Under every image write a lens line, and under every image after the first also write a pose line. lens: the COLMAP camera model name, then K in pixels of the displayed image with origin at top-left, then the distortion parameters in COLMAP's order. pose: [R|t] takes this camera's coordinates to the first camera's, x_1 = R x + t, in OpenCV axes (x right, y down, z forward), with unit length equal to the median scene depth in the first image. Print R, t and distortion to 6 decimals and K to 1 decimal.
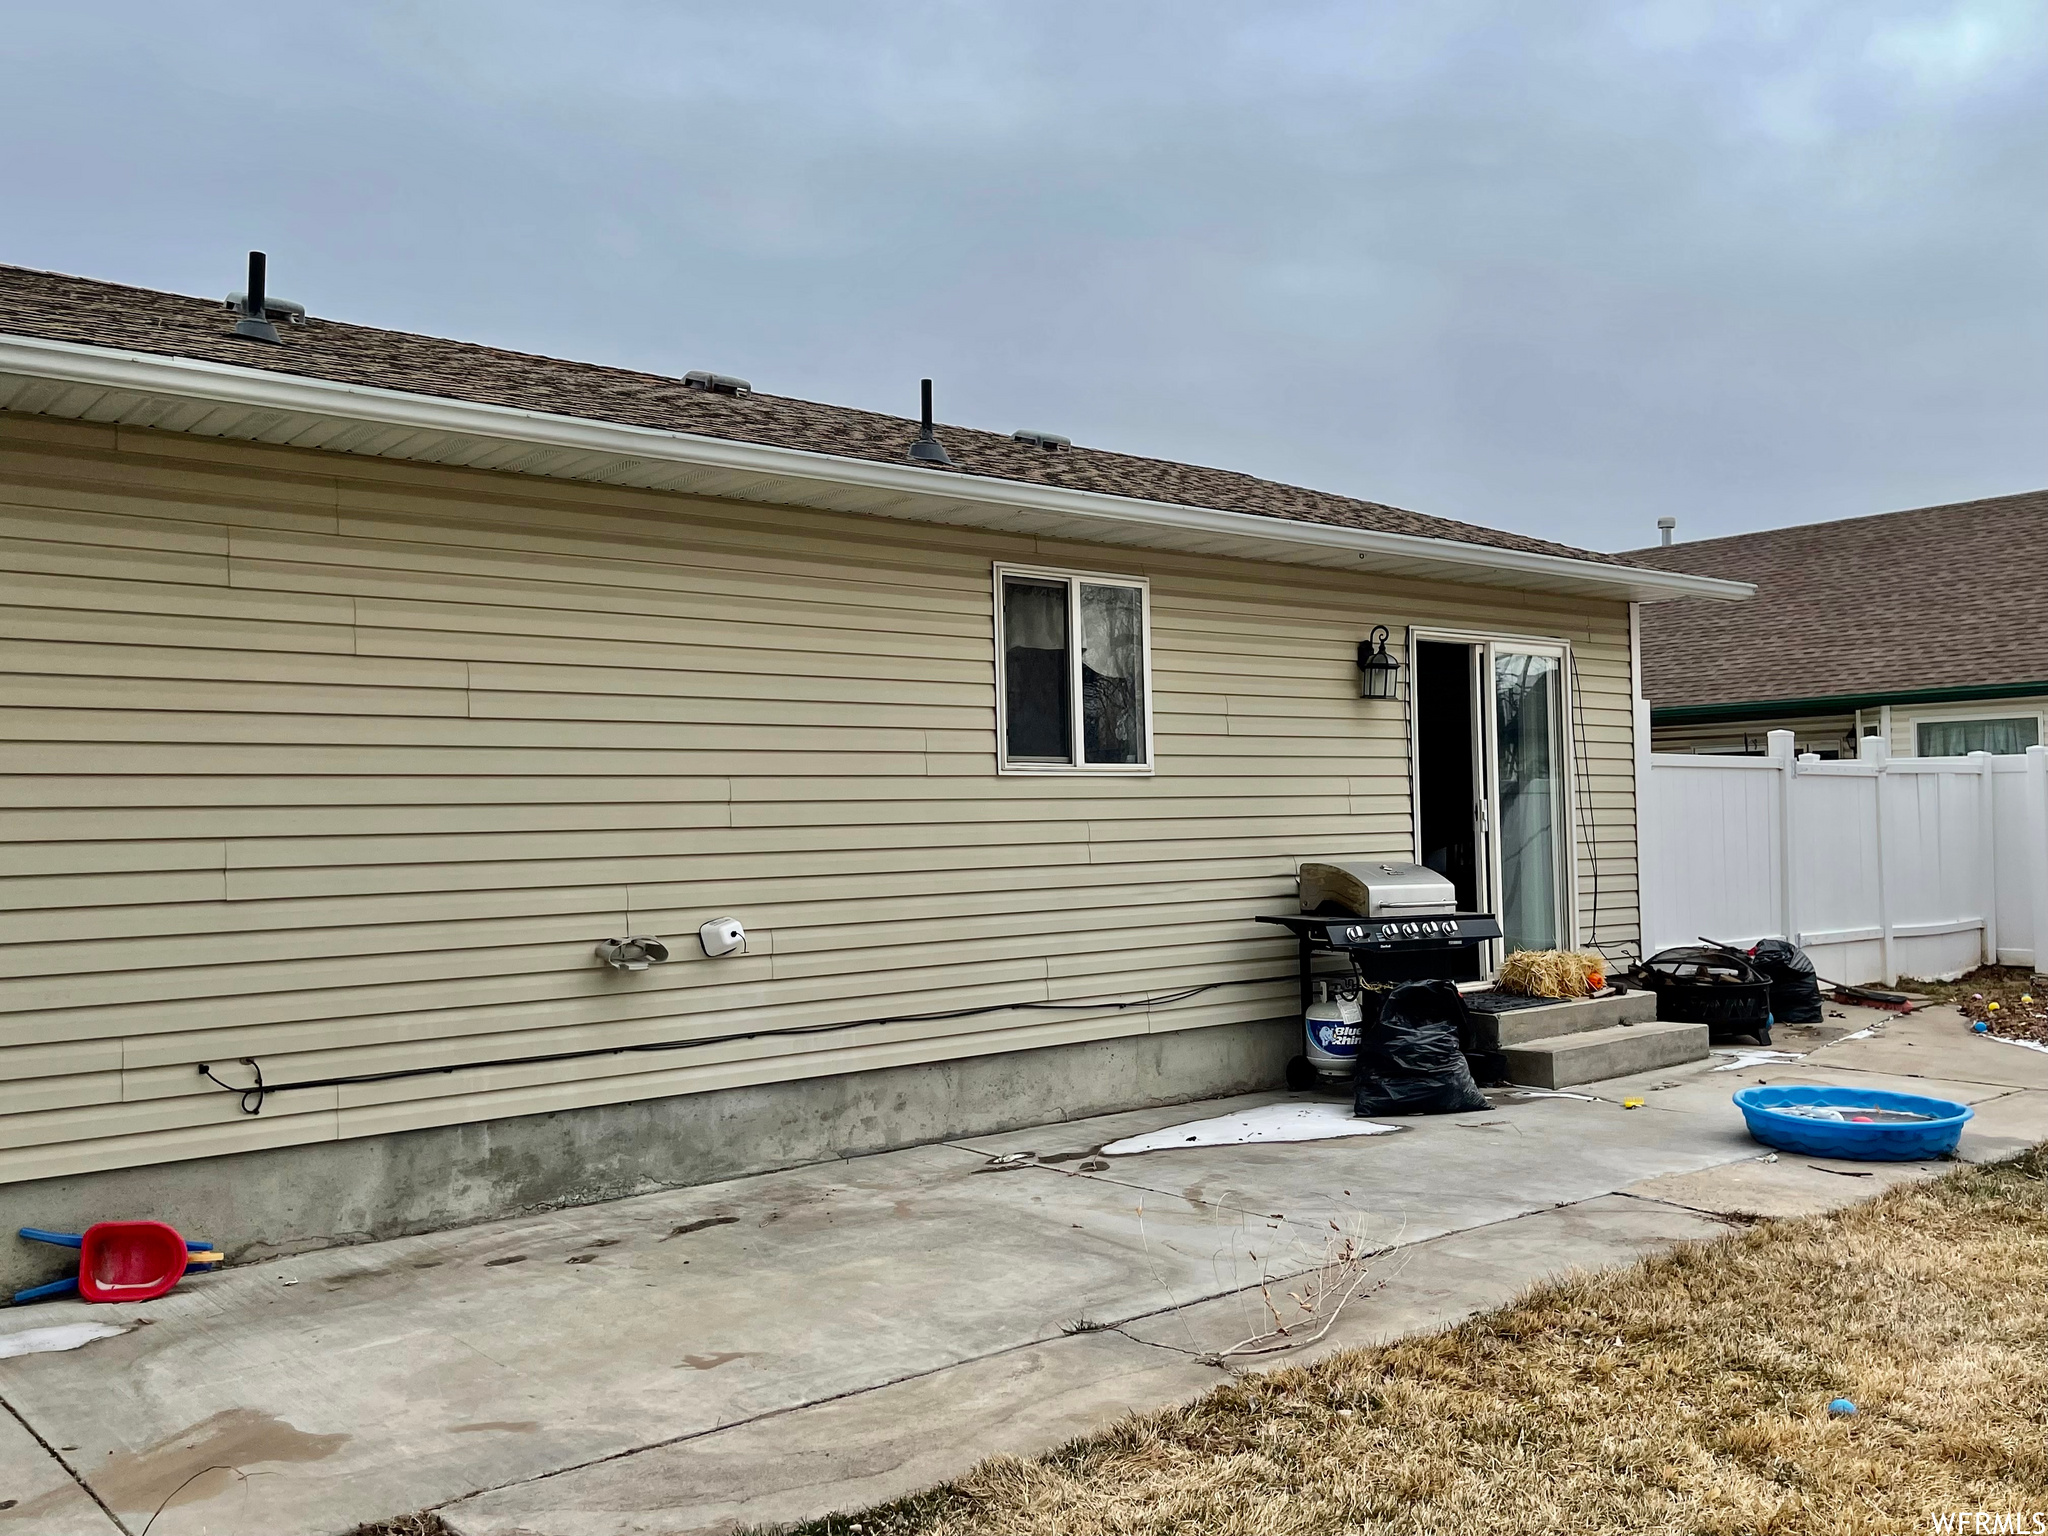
lens RADIAL K [[1766.6, 0, 1022.7], [0, 1766.6, 770.9], [0, 0, 1]] dist [0.037301, -0.031129]
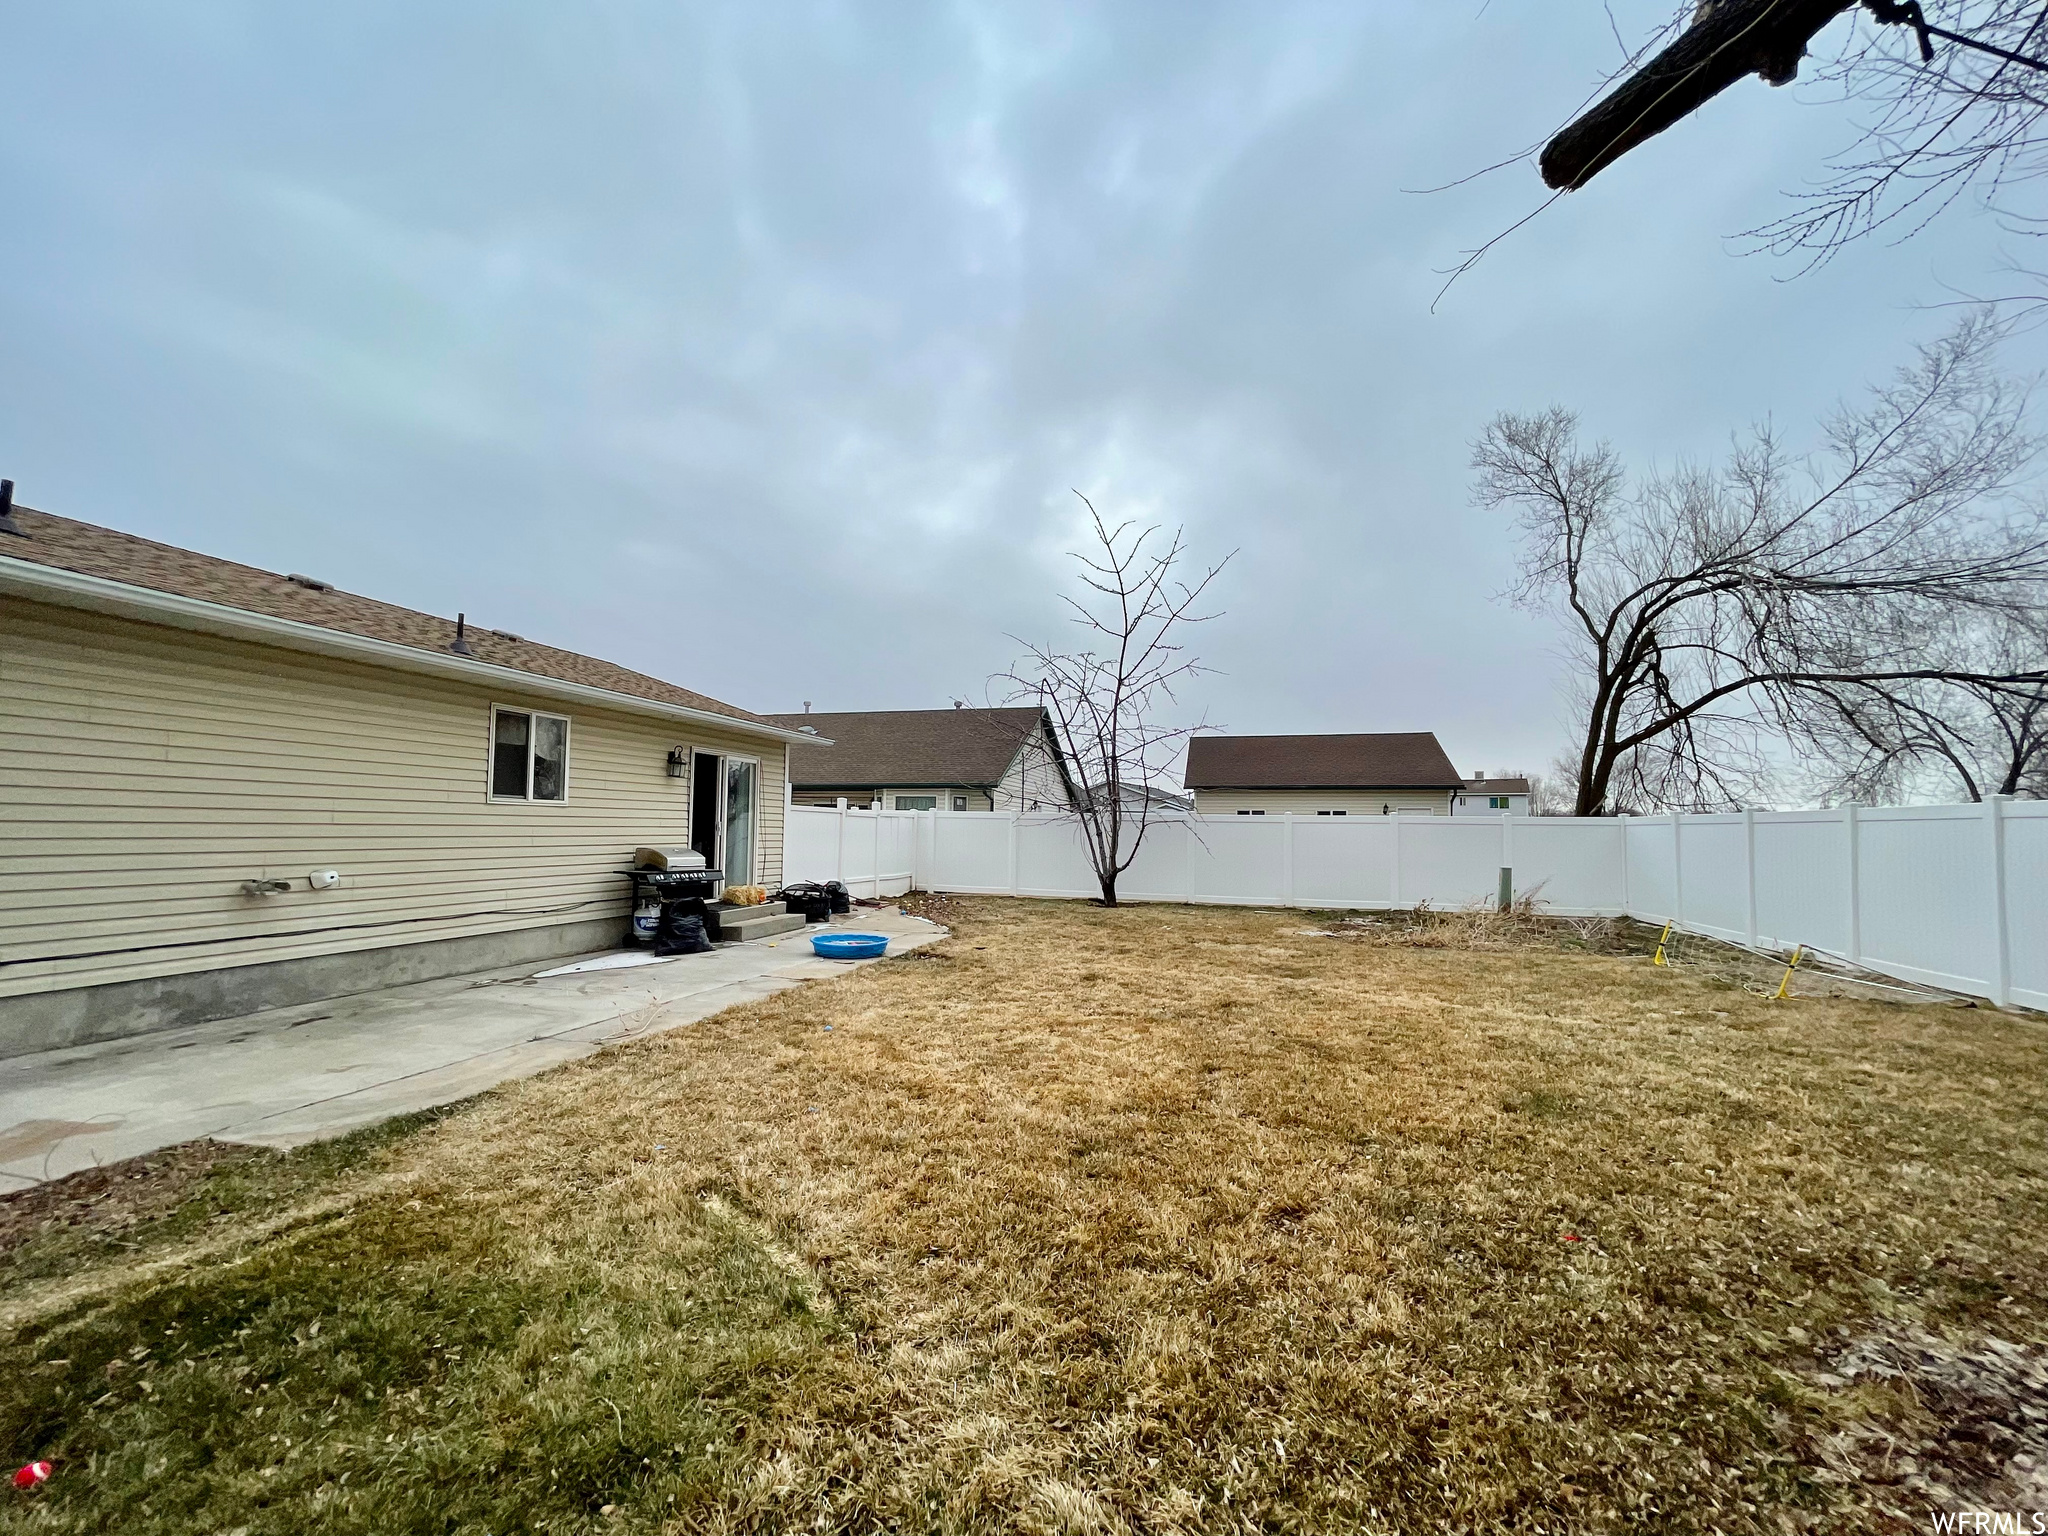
lens RADIAL K [[830.6, 0, 1017.7], [0, 830.6, 780.5], [0, 0, 1]] dist [-0.003488, 0.002022]
pose [[0.824972, 0.063905, 0.561549, -0.054561], [-0.046239, 0.997888, -0.045630, -0.009493], [-0.563278, 0.011678, 0.826185, -0.202777]]
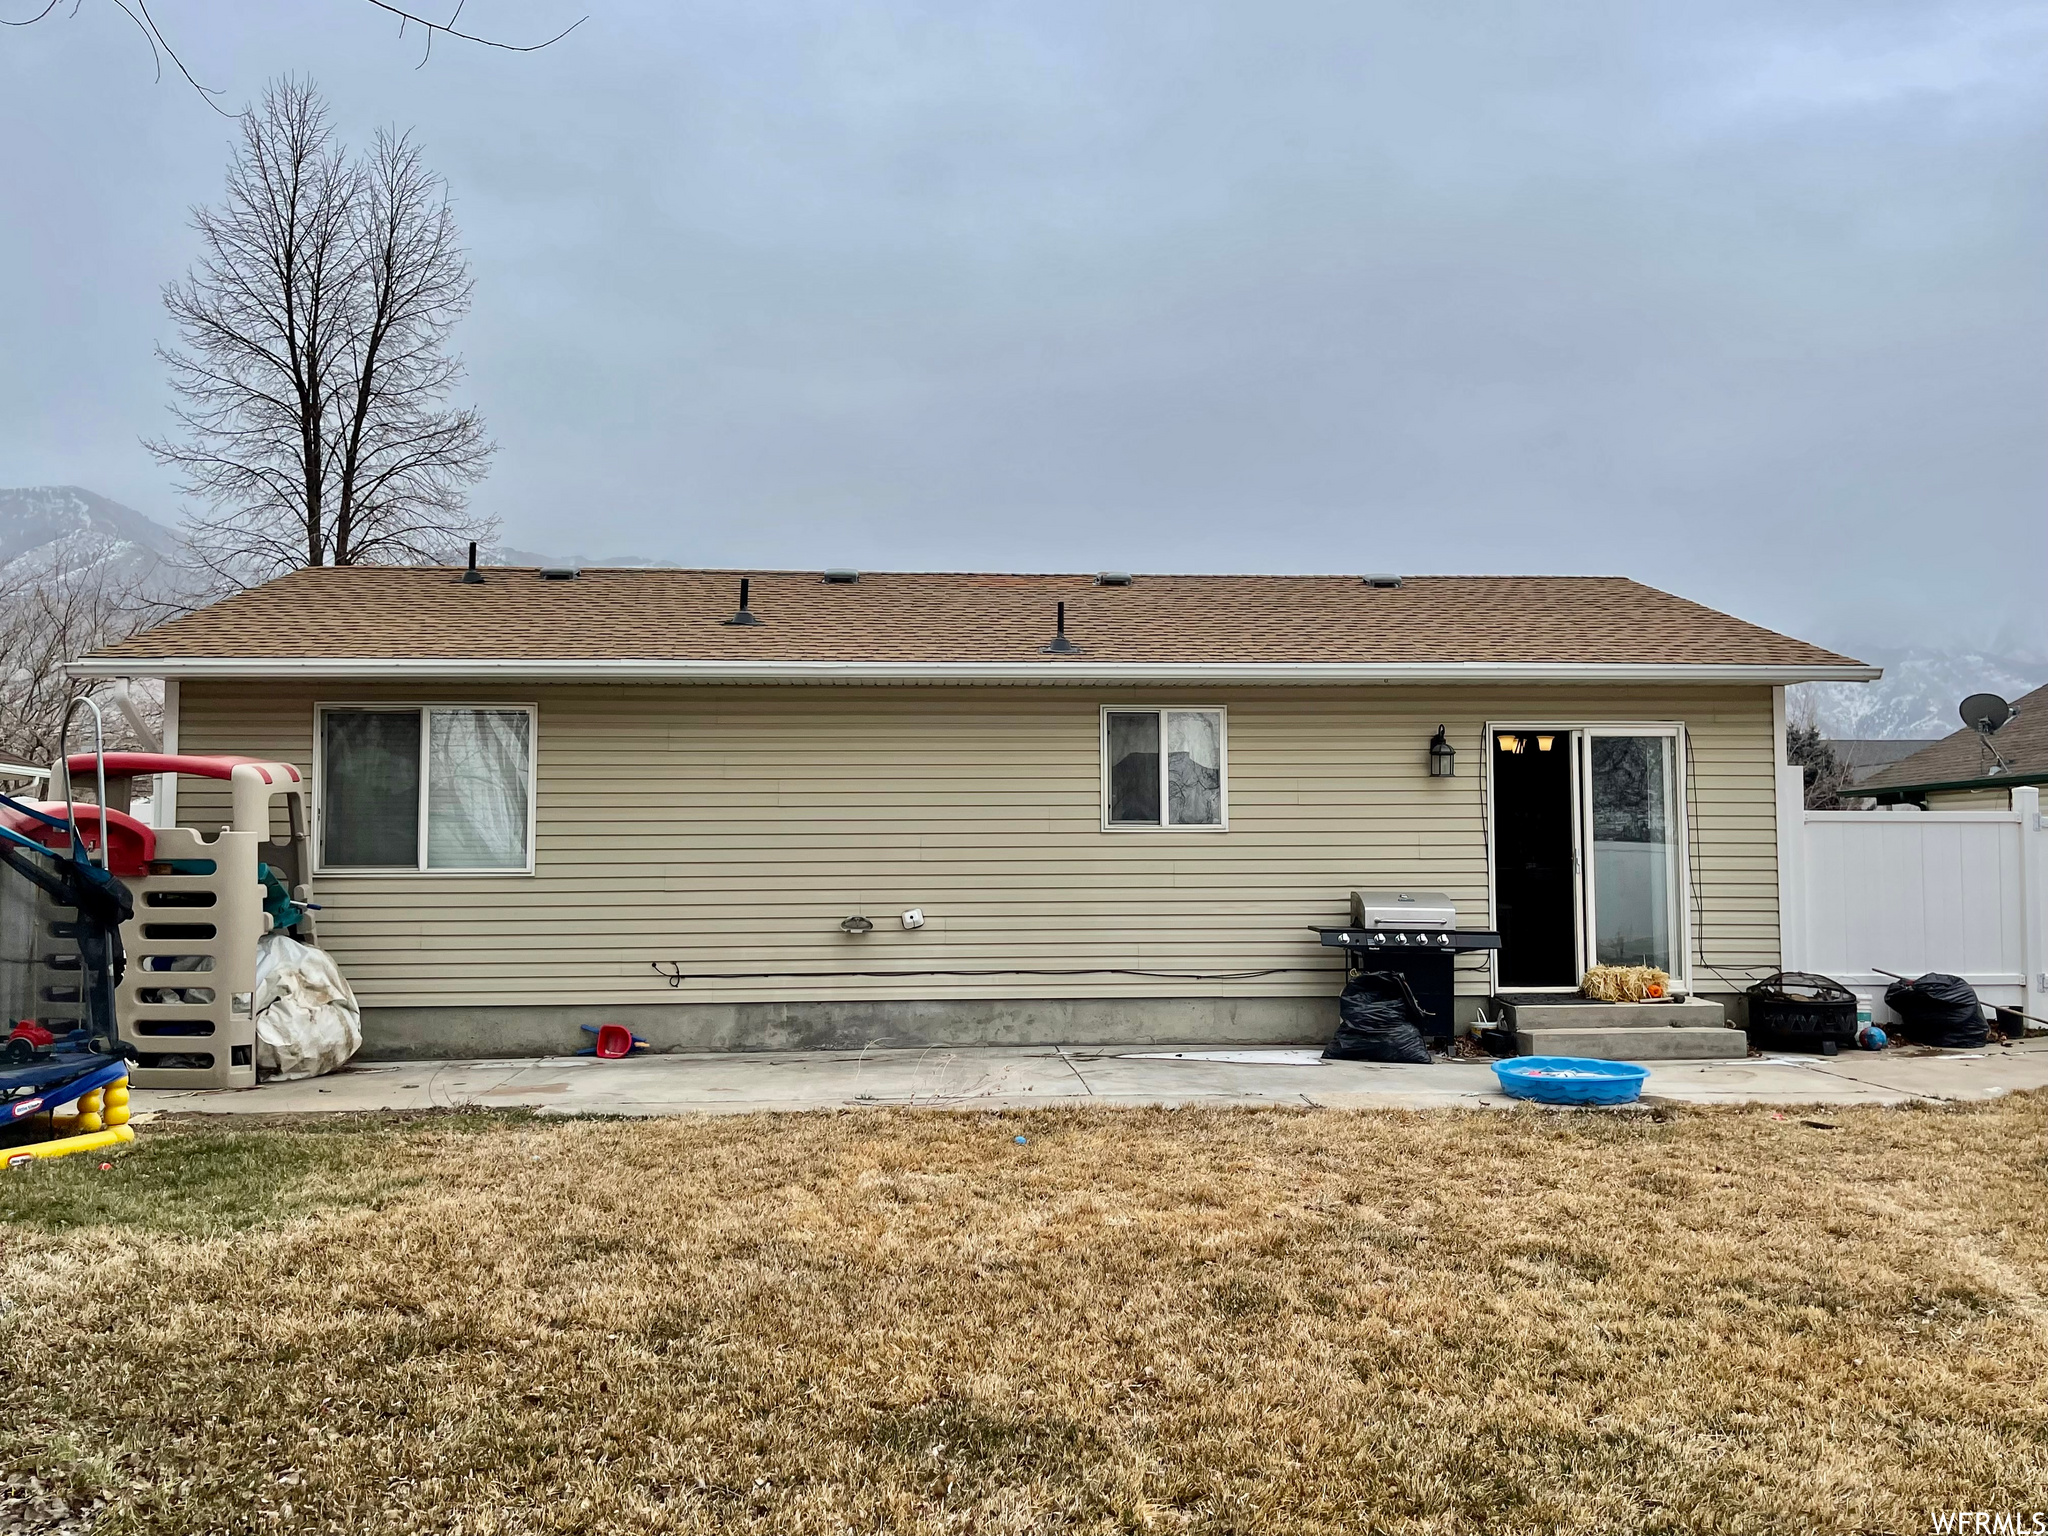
lens RADIAL K [[1699.1, 0, 1034.9], [0, 1699.1, 759.2], [0, 0, 1]] dist [0.040972, -0.035334]
pose [[0.810533, -0.015835, -0.585479, 0.964372], [0.005866, 0.999804, -0.018921, -0.040424], [0.585663, 0.011901, 0.810467, -0.383582]]
